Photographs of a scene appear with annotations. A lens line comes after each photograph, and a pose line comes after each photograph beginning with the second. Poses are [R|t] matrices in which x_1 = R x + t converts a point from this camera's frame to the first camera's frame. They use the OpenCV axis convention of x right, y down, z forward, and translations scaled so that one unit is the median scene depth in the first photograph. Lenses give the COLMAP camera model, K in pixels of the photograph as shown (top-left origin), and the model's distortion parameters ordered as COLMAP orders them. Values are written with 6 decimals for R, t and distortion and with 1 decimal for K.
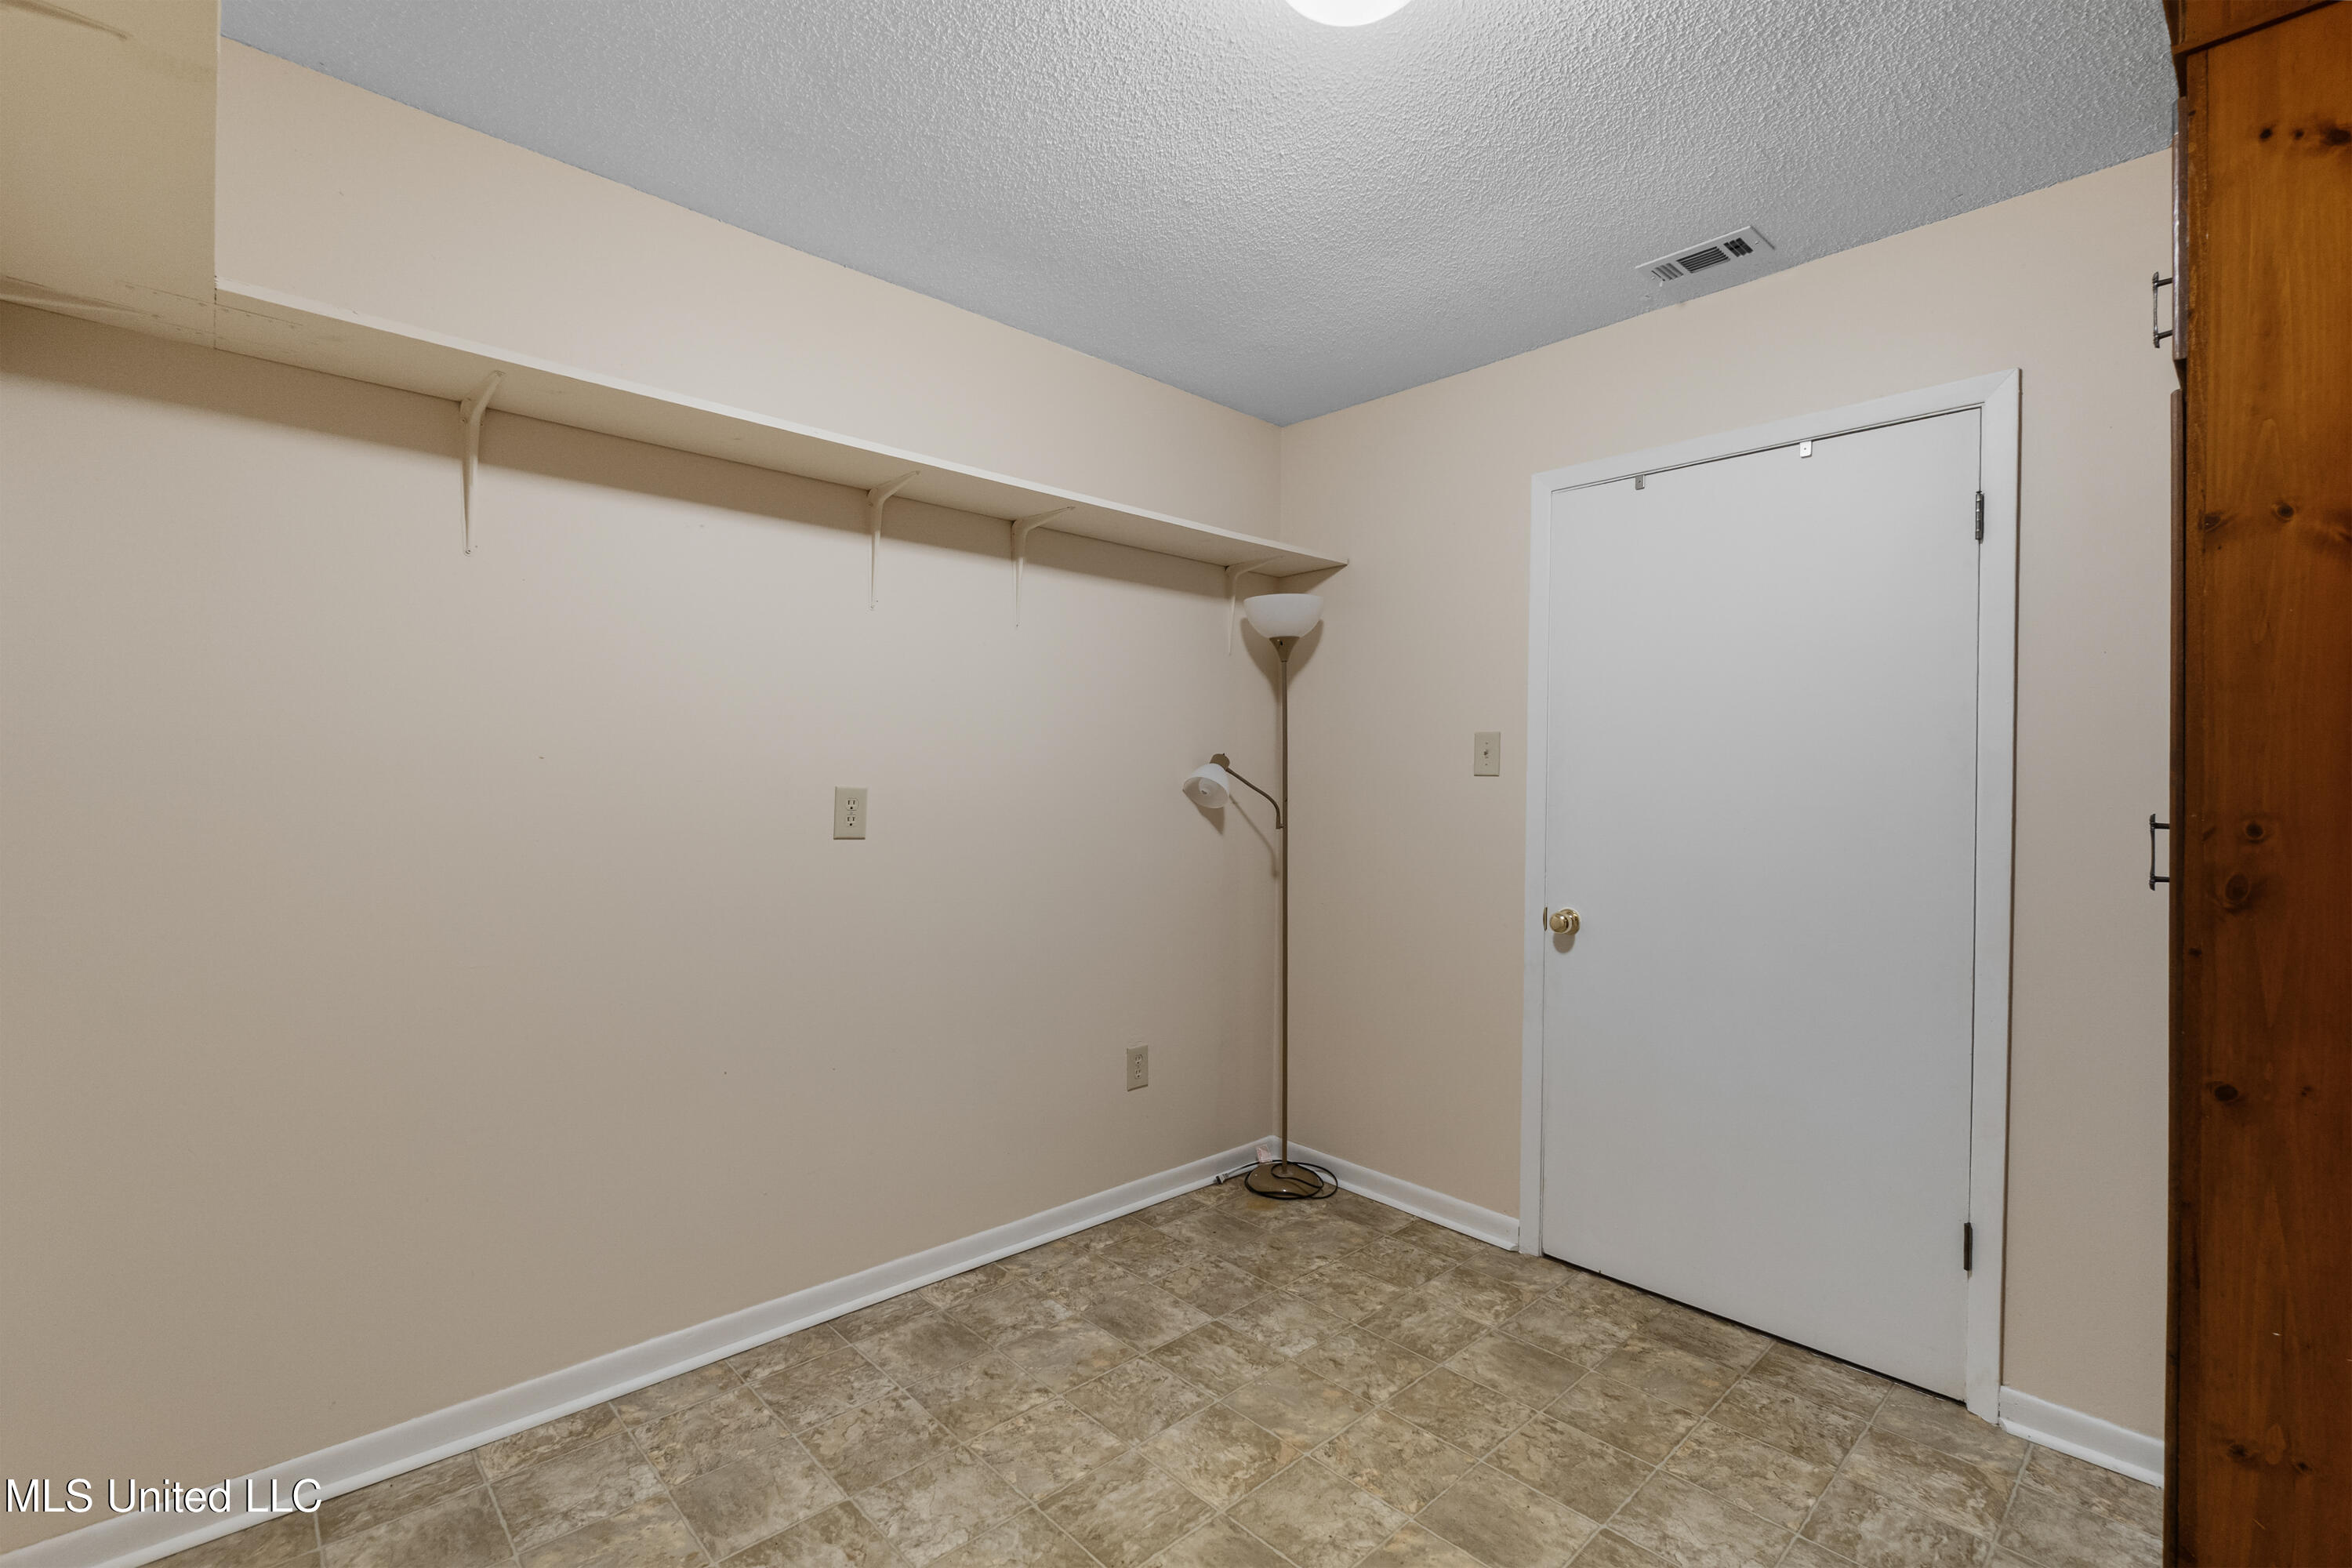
lens RADIAL K [[1036.9, 0, 1173.1], [0, 1036.9, 789.3], [0, 0, 1]] dist [0.002669, 0.000140]
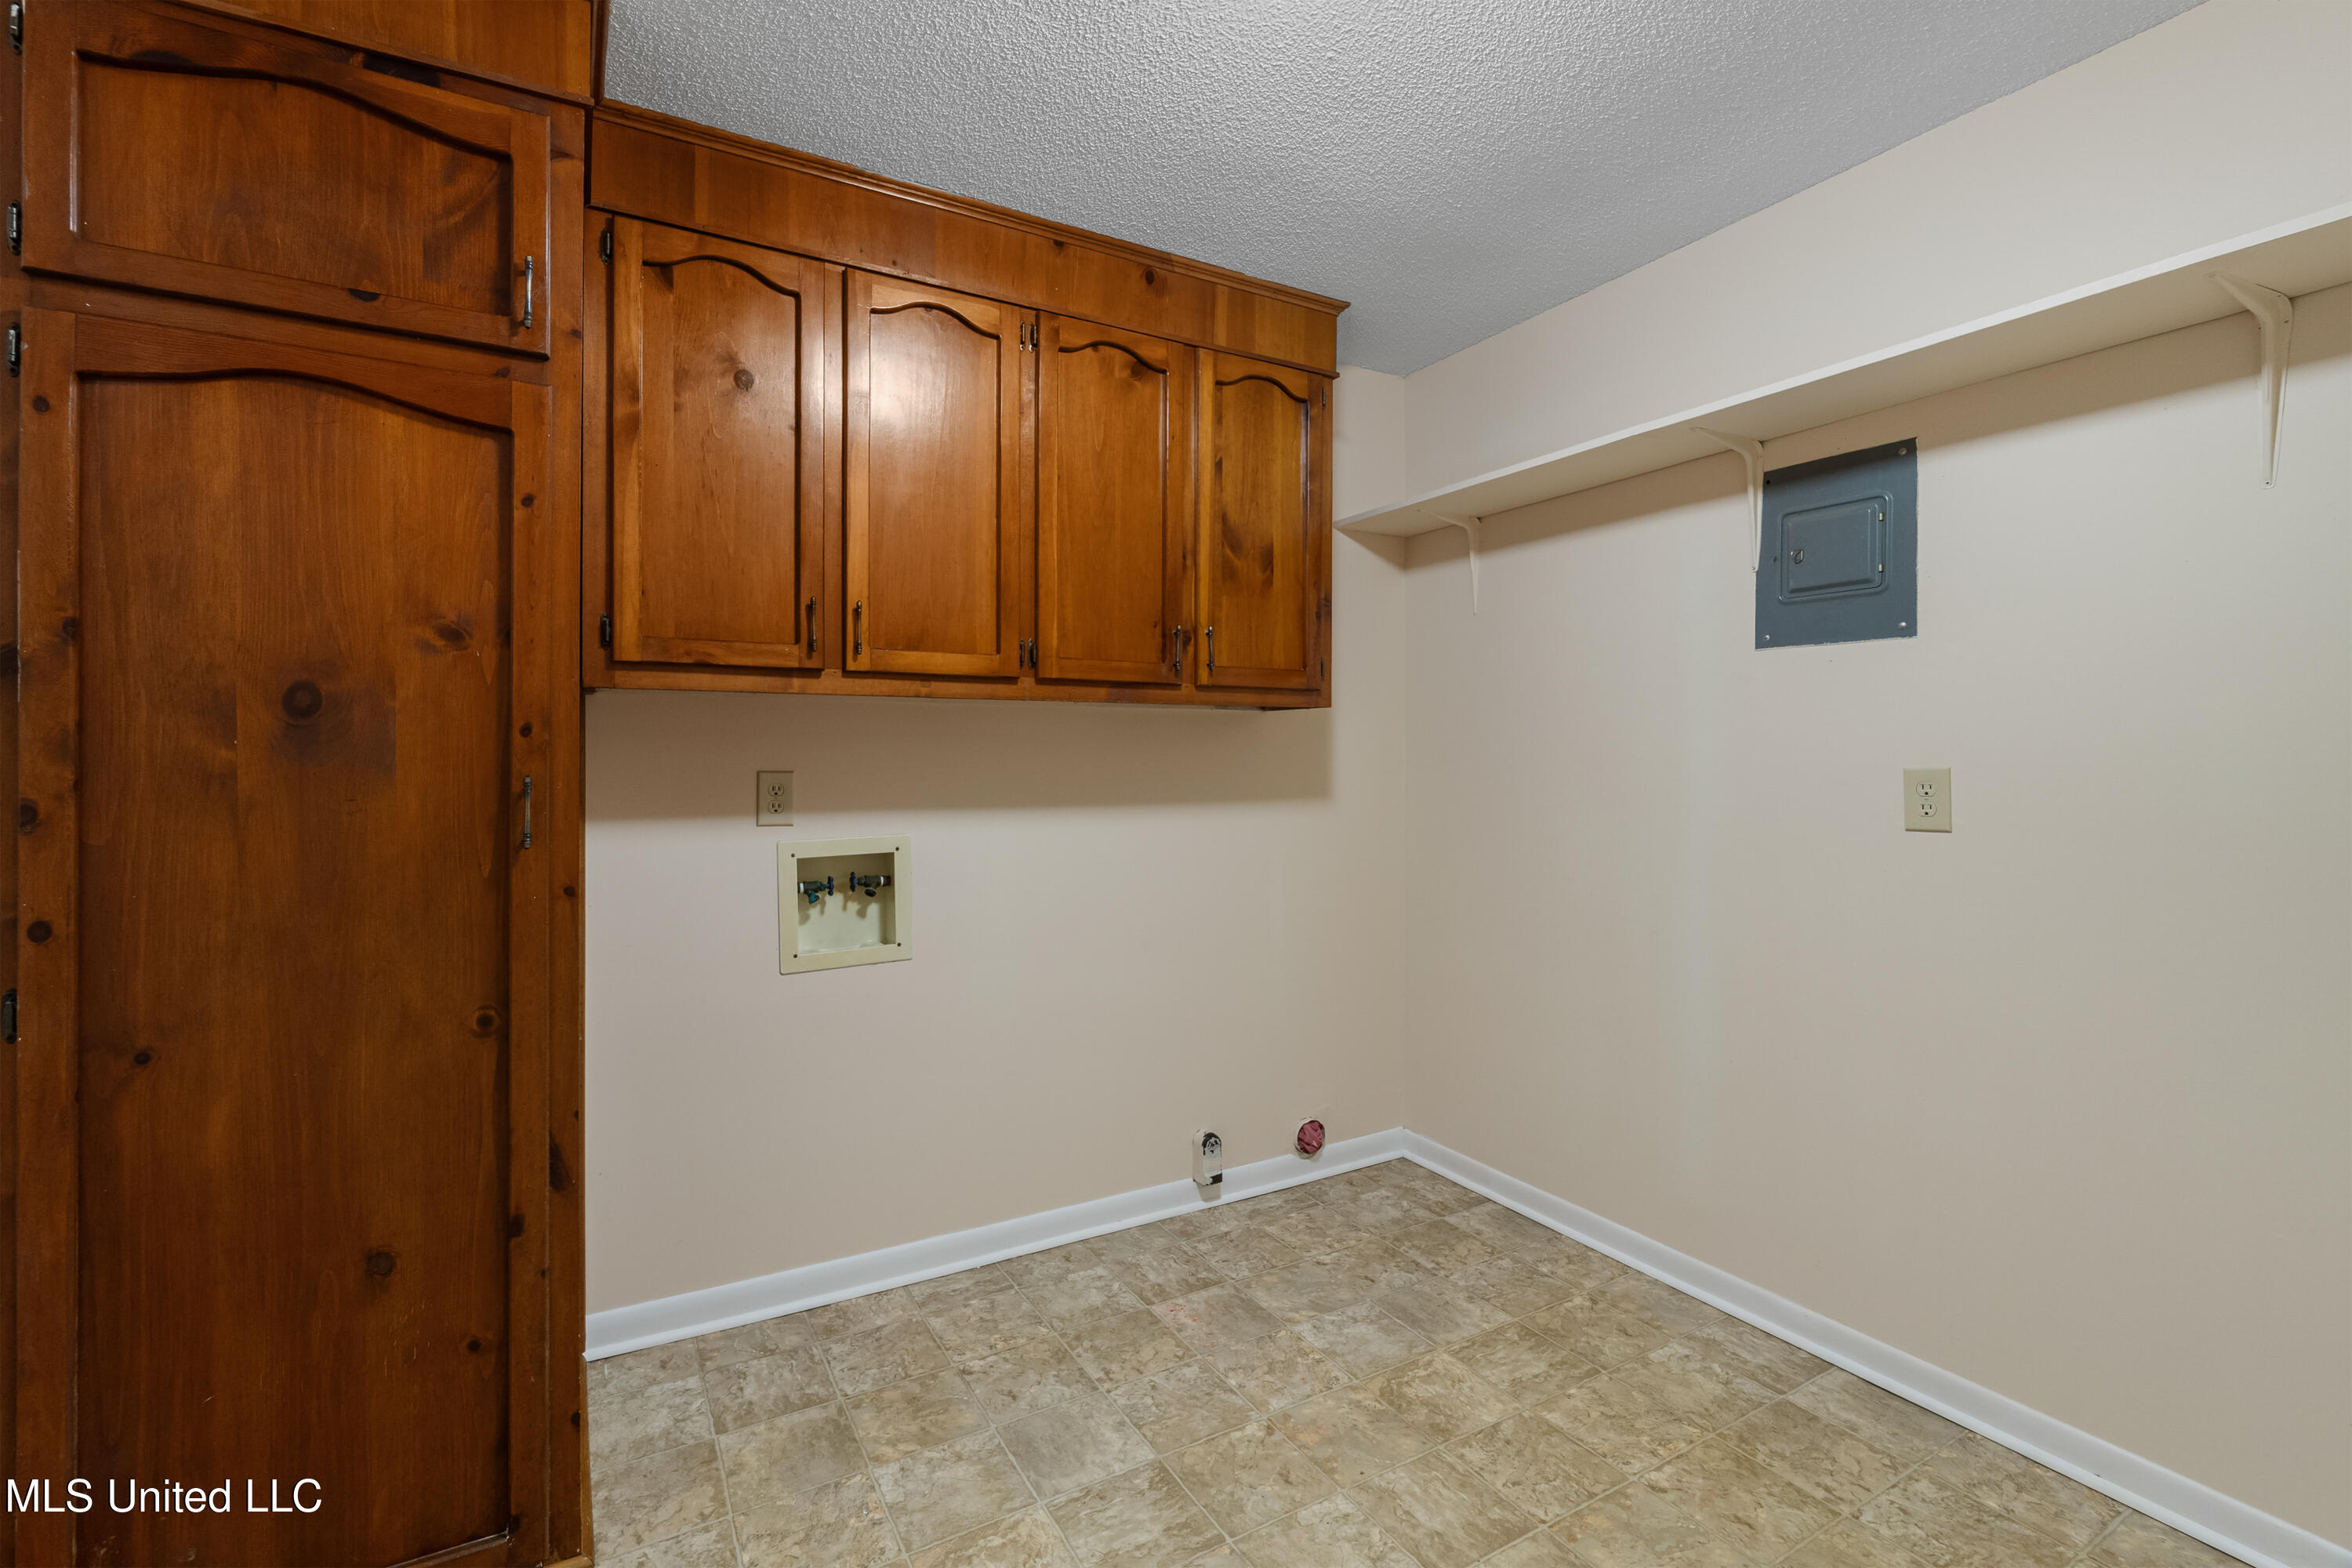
lens RADIAL K [[1036.9, 0, 1140.7], [0, 1036.9, 633.1], [0, 0, 1]] dist [0.002669, 0.000140]
pose [[-0.967134, 0.019742, 0.253500, 0.053814], [-0.012901, 0.991887, -0.126466, 0.007163], [-0.253940, -0.125580, -0.959033, 2.095521]]
